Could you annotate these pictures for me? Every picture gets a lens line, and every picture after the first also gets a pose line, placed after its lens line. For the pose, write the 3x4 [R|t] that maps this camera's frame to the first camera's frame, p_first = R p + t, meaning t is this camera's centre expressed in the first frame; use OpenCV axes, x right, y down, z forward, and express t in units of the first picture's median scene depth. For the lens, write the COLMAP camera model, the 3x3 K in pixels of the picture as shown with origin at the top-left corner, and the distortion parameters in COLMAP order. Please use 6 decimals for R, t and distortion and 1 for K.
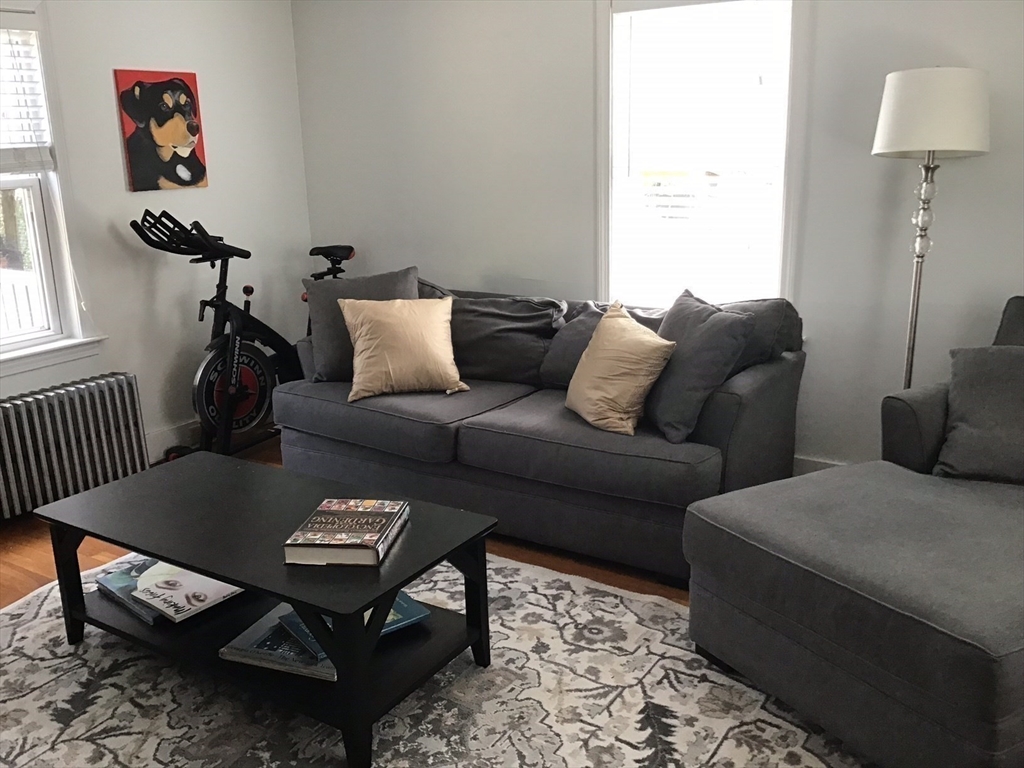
lens RADIAL K [[926.6, 0, 512.0], [0, 926.6, 384.0], [0, 0, 1]] dist [0.042064, -0.008408]
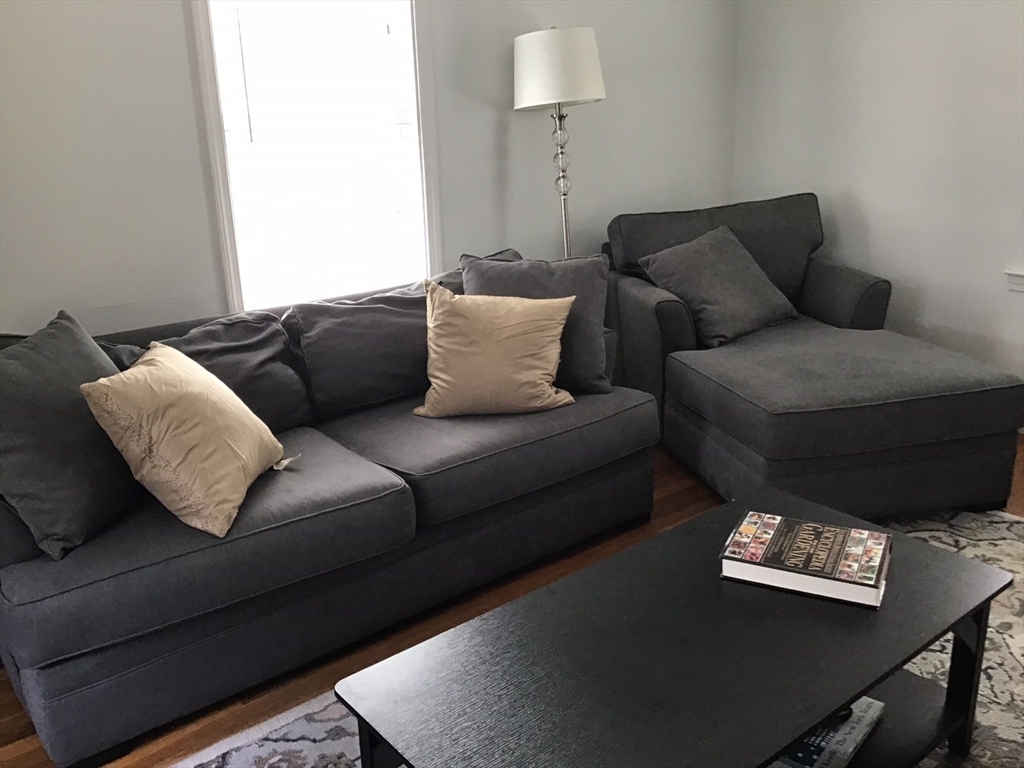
lens RADIAL K [[926.6, 0, 512.0], [0, 926.6, 384.0], [0, 0, 1]] dist [0.042064, -0.008408]
pose [[0.310389, -0.274740, 0.910042, -0.716598], [0.276998, 0.941921, 0.189889, -0.154614], [-0.909357, 0.193140, 0.368464, 0.689404]]
